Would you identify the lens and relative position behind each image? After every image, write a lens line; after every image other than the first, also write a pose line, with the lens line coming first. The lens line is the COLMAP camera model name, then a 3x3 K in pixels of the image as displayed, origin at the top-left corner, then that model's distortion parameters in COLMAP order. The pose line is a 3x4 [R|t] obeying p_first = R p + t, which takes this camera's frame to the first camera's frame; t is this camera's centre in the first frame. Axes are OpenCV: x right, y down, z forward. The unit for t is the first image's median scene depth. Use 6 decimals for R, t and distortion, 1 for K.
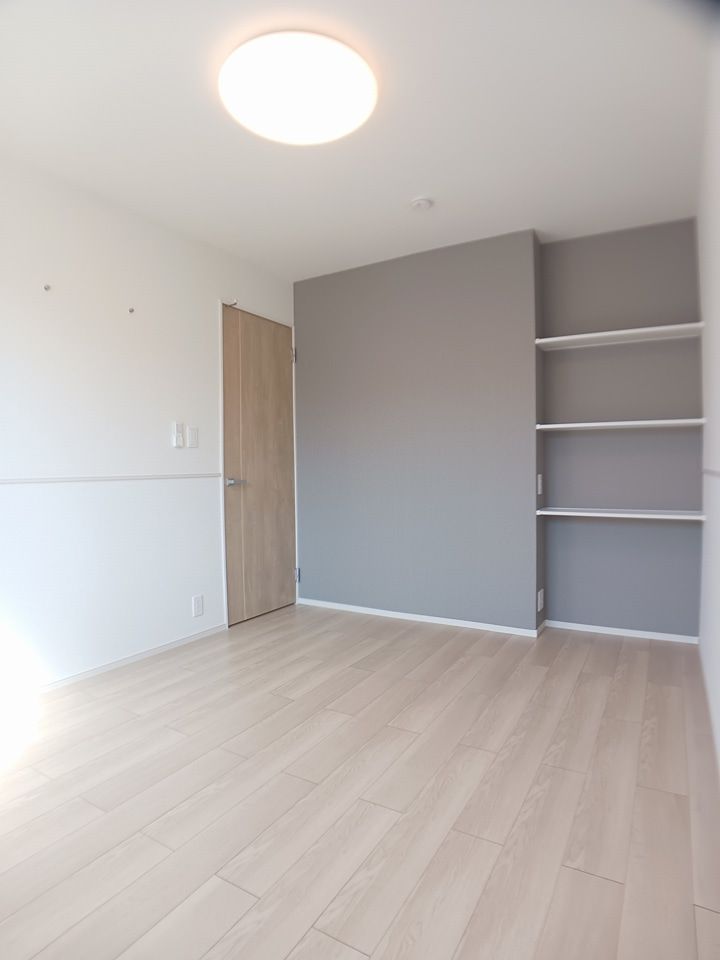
lens RADIAL K [[535.0, 0, 360.0], [0, 535.0, 480.0], [0, 0, 1]] dist [-0.060545, 0.000582]
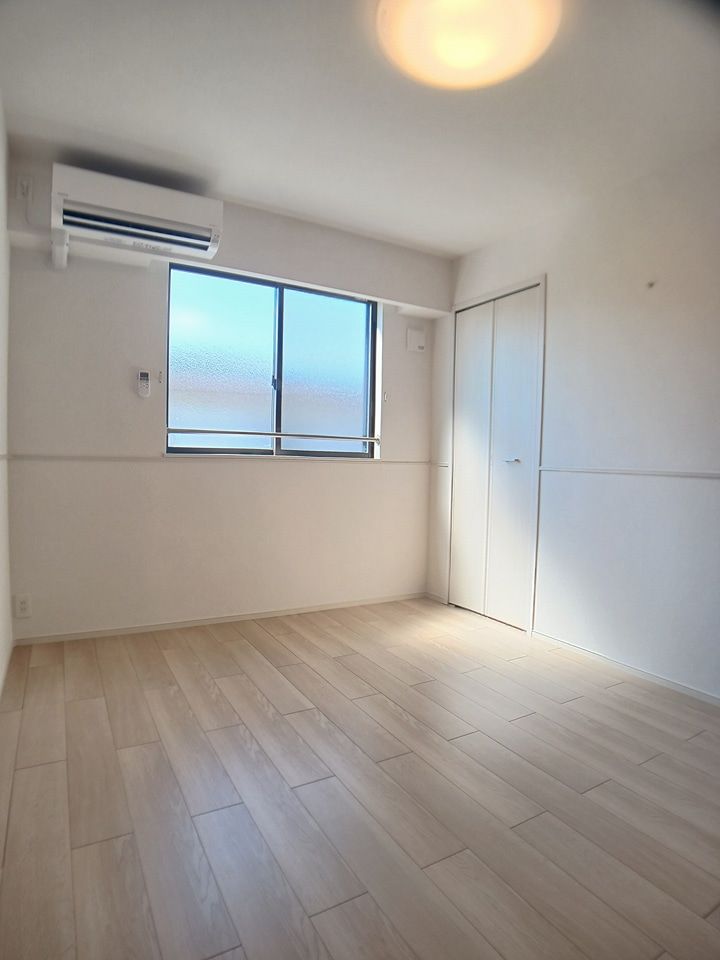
lens RADIAL K [[535.0, 0, 360.0], [0, 535.0, 480.0], [0, 0, 1]] dist [-0.060545, 0.000582]
pose [[-0.507484, 0.017312, -0.861487, 0.829829], [-0.038195, 0.998363, 0.042562, -0.010704], [0.860814, 0.054504, -0.505993, 1.498256]]
